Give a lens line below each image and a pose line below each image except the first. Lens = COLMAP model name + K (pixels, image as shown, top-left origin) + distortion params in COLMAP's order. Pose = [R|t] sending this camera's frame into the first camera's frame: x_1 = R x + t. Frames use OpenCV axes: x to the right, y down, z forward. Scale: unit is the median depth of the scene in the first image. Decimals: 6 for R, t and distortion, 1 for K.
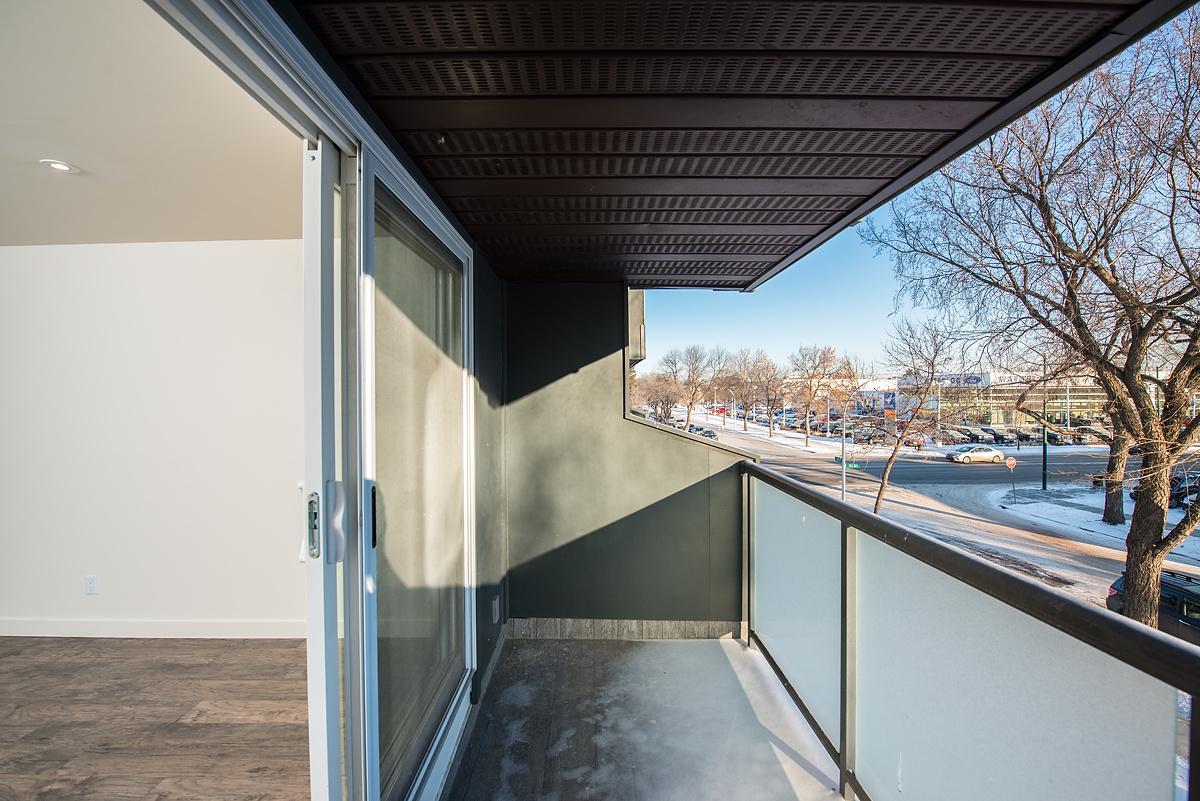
lens RADIAL K [[467.7, 0, 596.3], [0, 467.7, 397.5], [0, 0, 1]] dist [-0.016433, -0.000920]
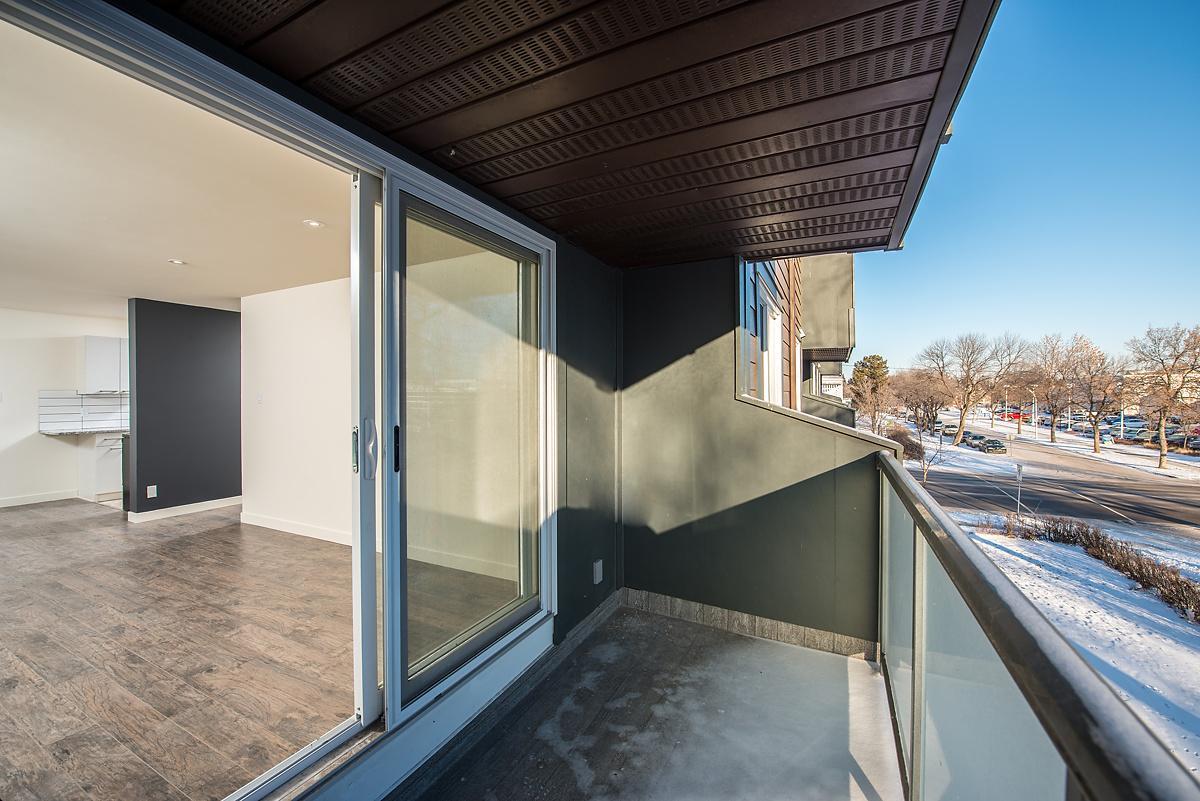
lens RADIAL K [[467.7, 0, 603.0], [0, 467.7, 398.1], [0, 0, 1]] dist [-0.016433, -0.000920]
pose [[0.893490, 0.007558, -0.449020, 0.254998], [-0.006113, 0.999970, 0.004668, 0.040637], [0.449042, -0.001426, 0.893509, 0.030901]]
